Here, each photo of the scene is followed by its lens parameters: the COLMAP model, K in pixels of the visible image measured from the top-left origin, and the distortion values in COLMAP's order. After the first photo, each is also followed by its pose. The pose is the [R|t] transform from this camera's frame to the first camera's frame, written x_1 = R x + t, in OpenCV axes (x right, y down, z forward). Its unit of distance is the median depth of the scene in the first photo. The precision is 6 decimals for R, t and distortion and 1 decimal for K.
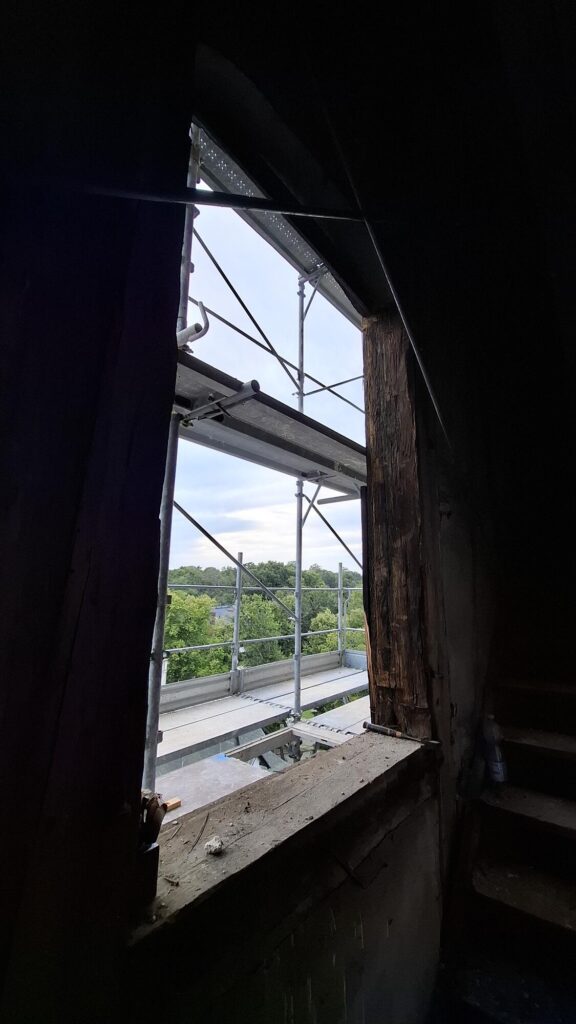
lens RADIAL K [[403.9, 0, 287.0], [0, 403.9, 513.6], [0, 0, 1]] dist [-0.016354, 0.004735]
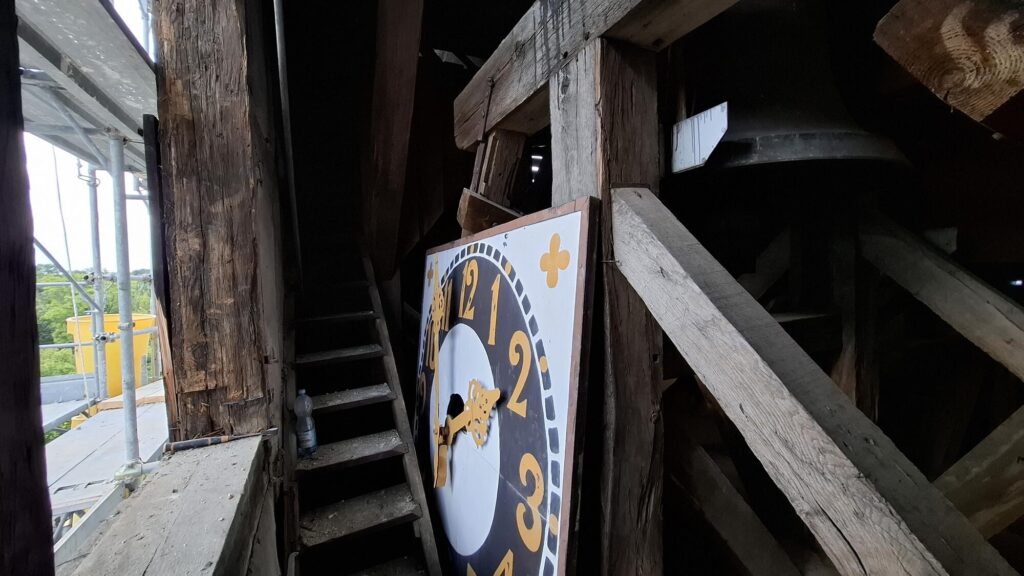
lens RADIAL K [[403.9, 0, 510.8], [0, 403.9, 288.7], [0, 0, 1]] dist [-0.016354, 0.004735]
pose [[0.413878, -0.059857, 0.908362, -0.199283], [-0.125304, 0.984592, 0.121973, 0.065340], [-0.901667, -0.164303, 0.400000, 0.175915]]
